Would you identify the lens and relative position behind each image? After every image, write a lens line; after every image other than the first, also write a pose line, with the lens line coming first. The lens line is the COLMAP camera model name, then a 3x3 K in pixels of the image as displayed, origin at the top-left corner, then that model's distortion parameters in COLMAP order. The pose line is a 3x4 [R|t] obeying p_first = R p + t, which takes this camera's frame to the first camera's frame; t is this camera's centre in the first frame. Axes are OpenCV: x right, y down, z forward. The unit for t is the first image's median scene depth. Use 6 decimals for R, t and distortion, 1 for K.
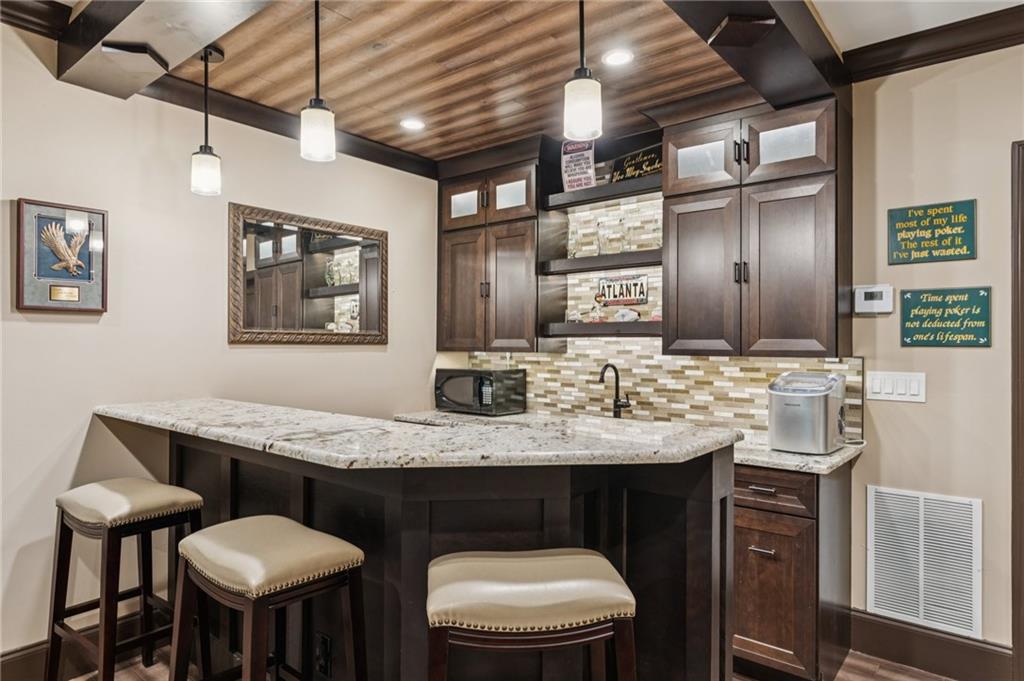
lens RADIAL K [[622.0, 0, 512.0], [0, 622.0, 340.5], [0, 0, 1]] dist [-0.001090, 0.000724]
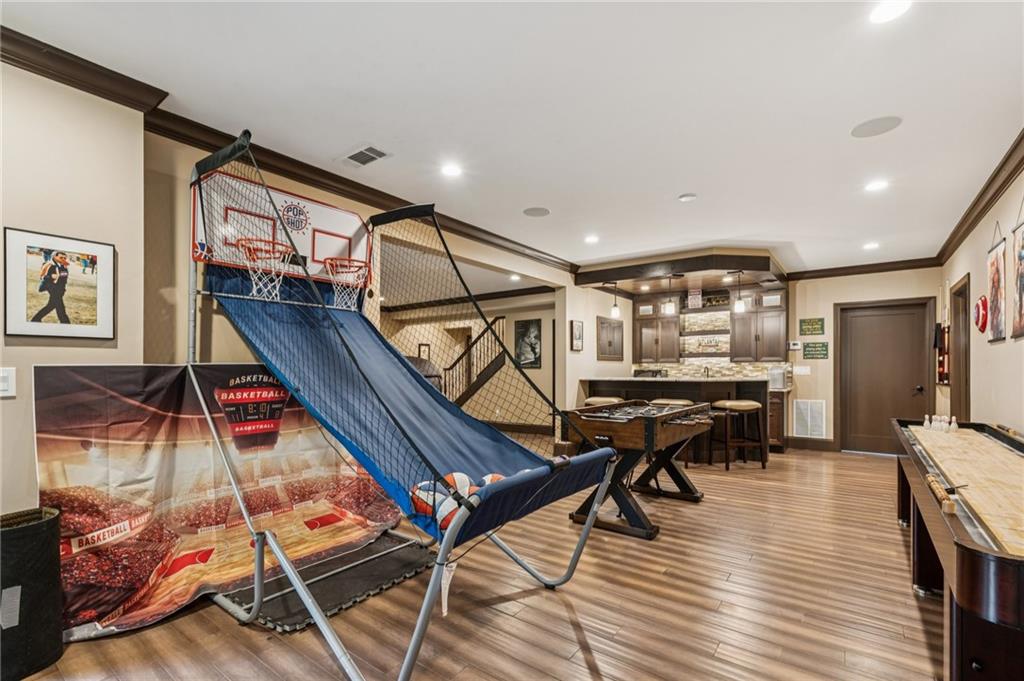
lens RADIAL K [[471.3, 0, 510.0], [0, 471.3, 371.0], [0, 0, 1]] dist [0.000803, 0.000038]
pose [[0.999203, -0.006975, 0.039305, -1.098367], [0.006597, 0.999931, 0.009760, 0.039524], [-0.039370, -0.009493, 0.999180, -1.543842]]
